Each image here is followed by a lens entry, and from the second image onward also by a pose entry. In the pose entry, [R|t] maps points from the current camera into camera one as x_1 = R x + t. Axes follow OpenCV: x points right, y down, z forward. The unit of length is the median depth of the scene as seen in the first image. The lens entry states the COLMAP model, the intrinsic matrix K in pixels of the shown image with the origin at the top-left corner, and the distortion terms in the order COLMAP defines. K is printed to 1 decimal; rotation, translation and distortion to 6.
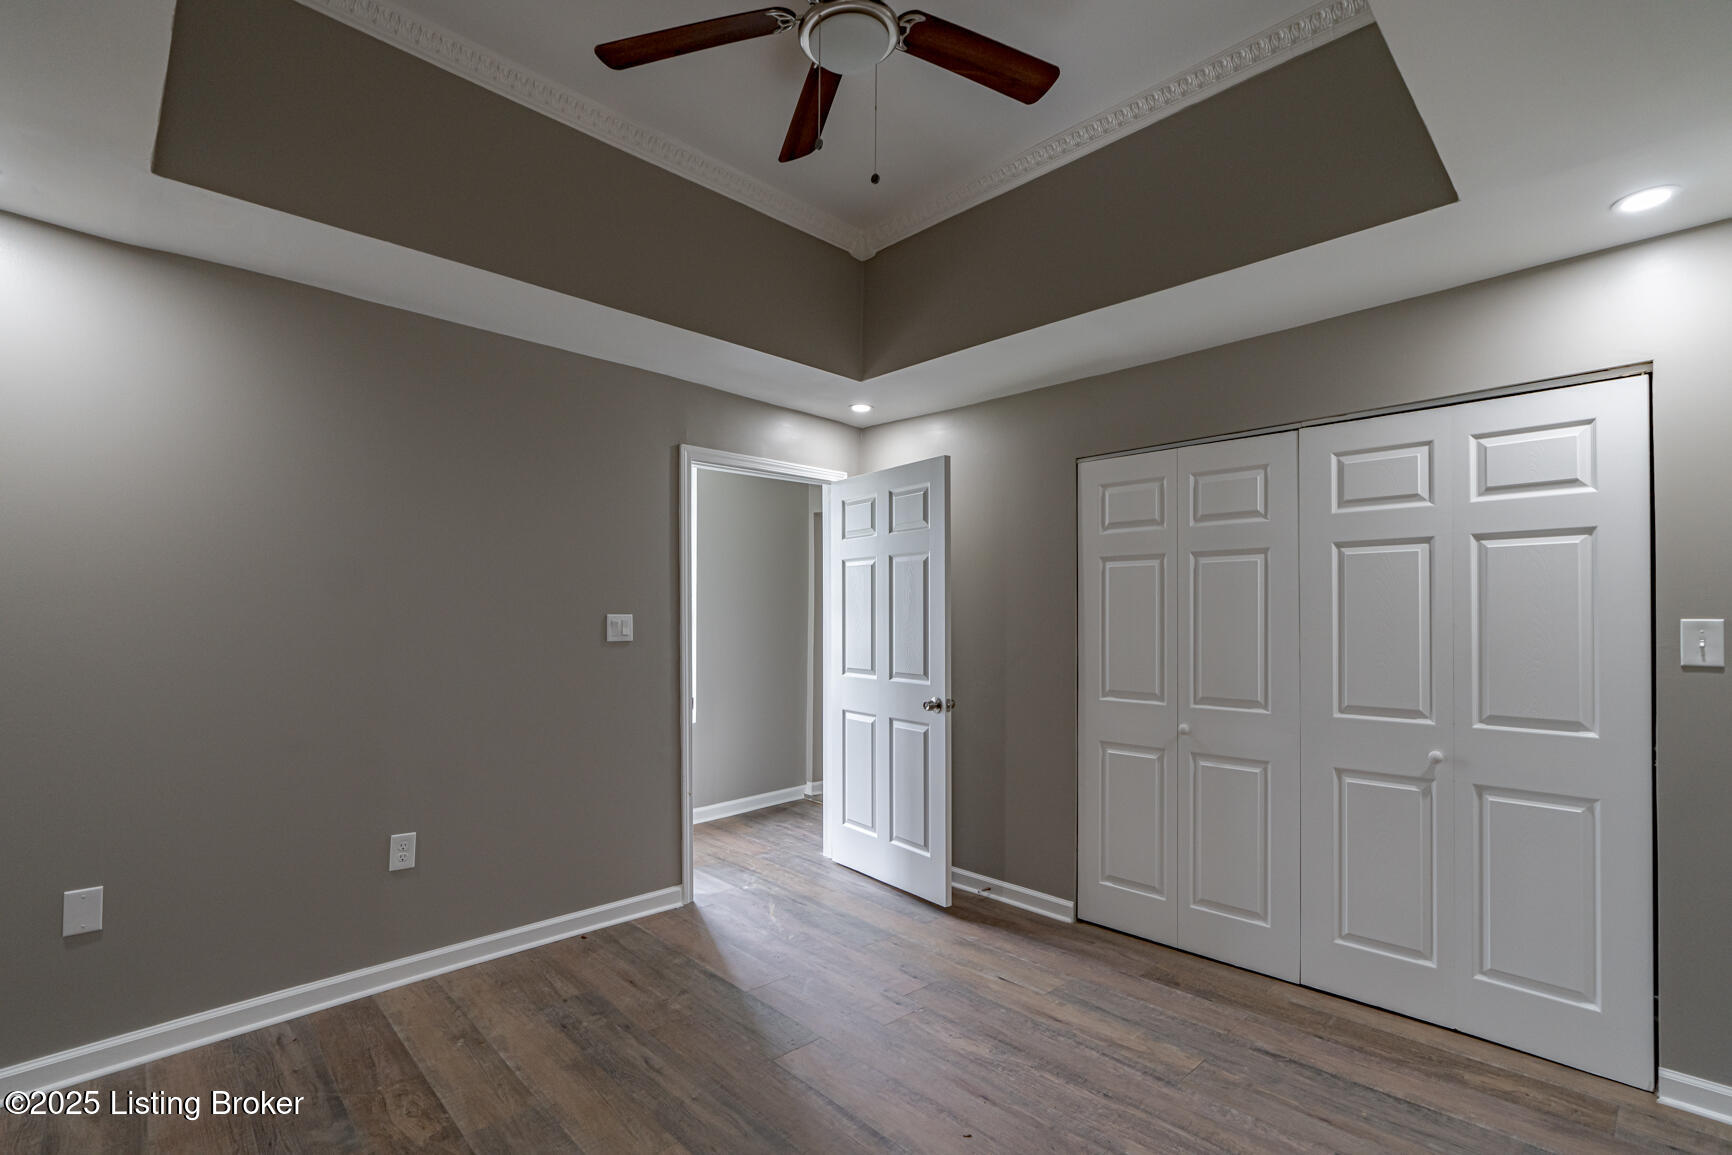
lens RADIAL K [[800.4, 0, 868.6], [0, 800.4, 591.7], [0, 0, 1]] dist [-0.016554, 0.005115]
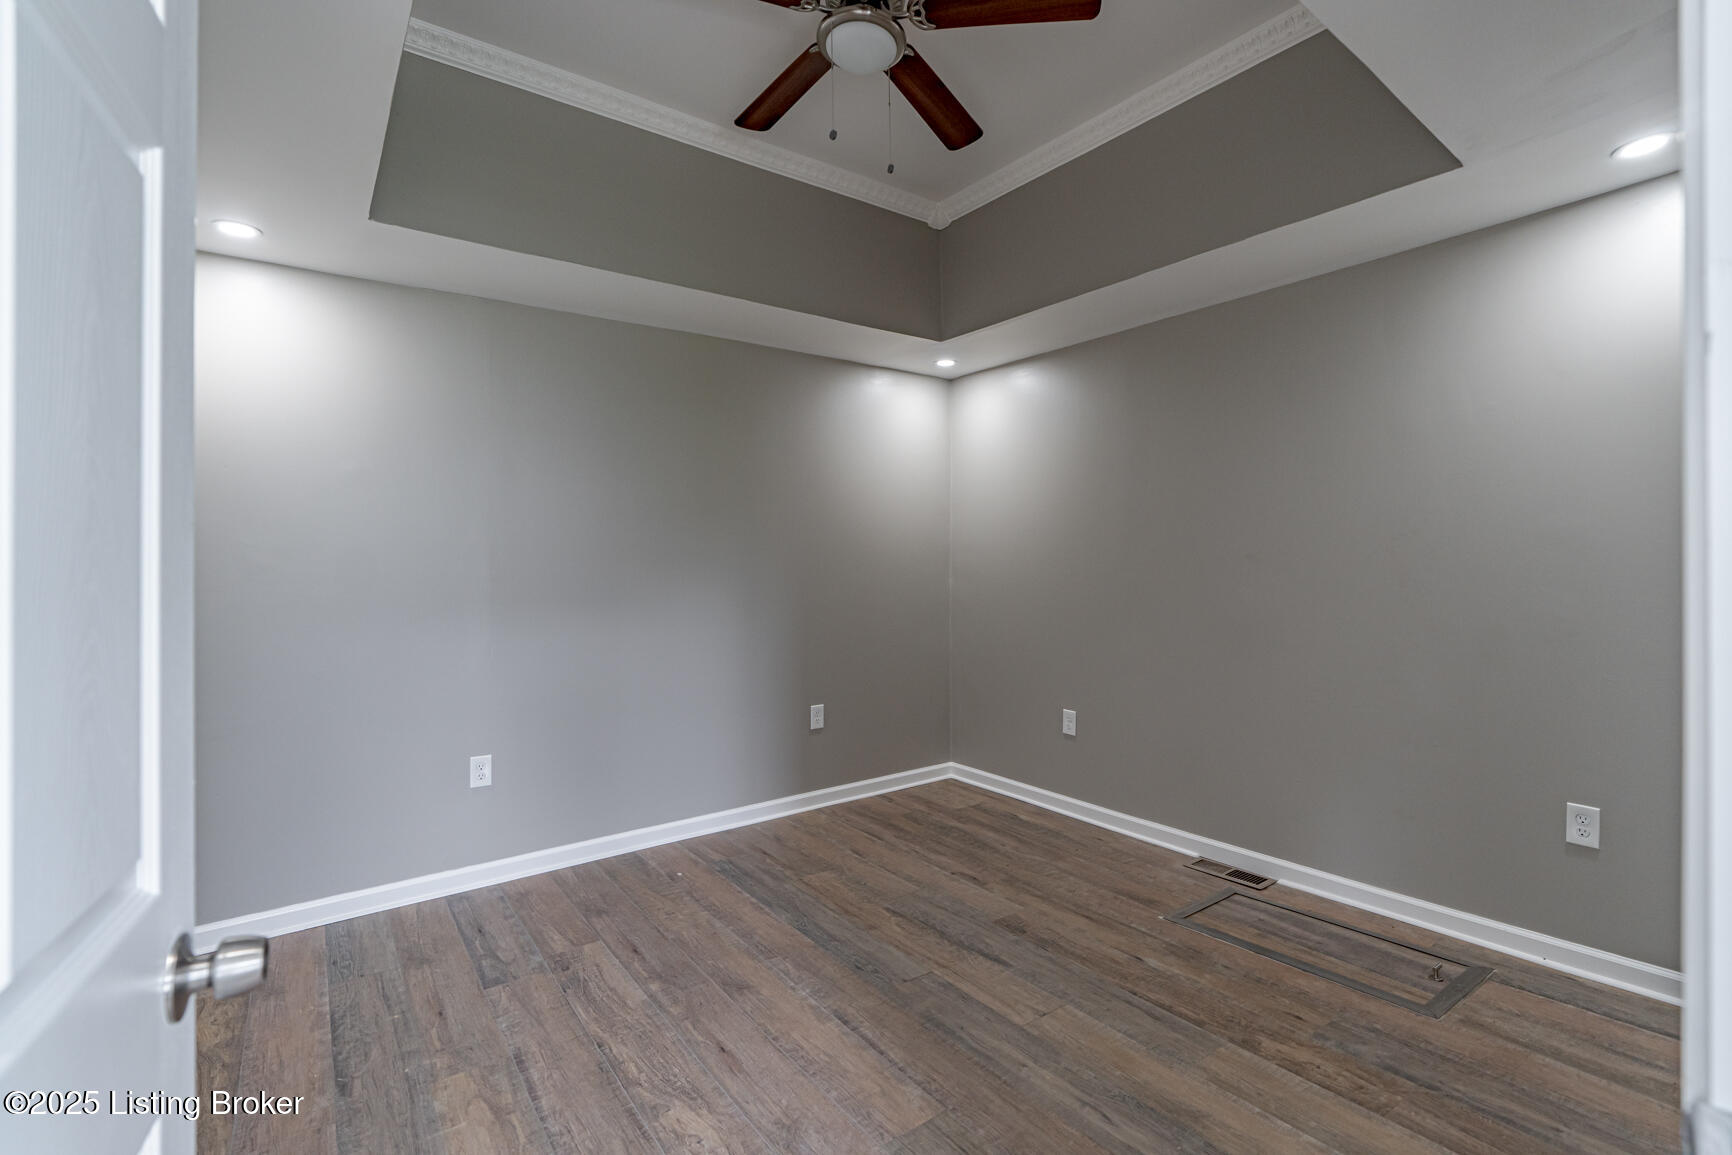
lens RADIAL K [[800.4, 0, 864.5], [0, 800.4, 580.1], [0, 0, 1]] dist [-0.016554, 0.005115]
pose [[-0.988681, 0.005222, 0.149942, -0.171694], [0.002198, 0.999791, -0.020321, 0.079812], [-0.150017, -0.019761, -0.988486, 1.915658]]
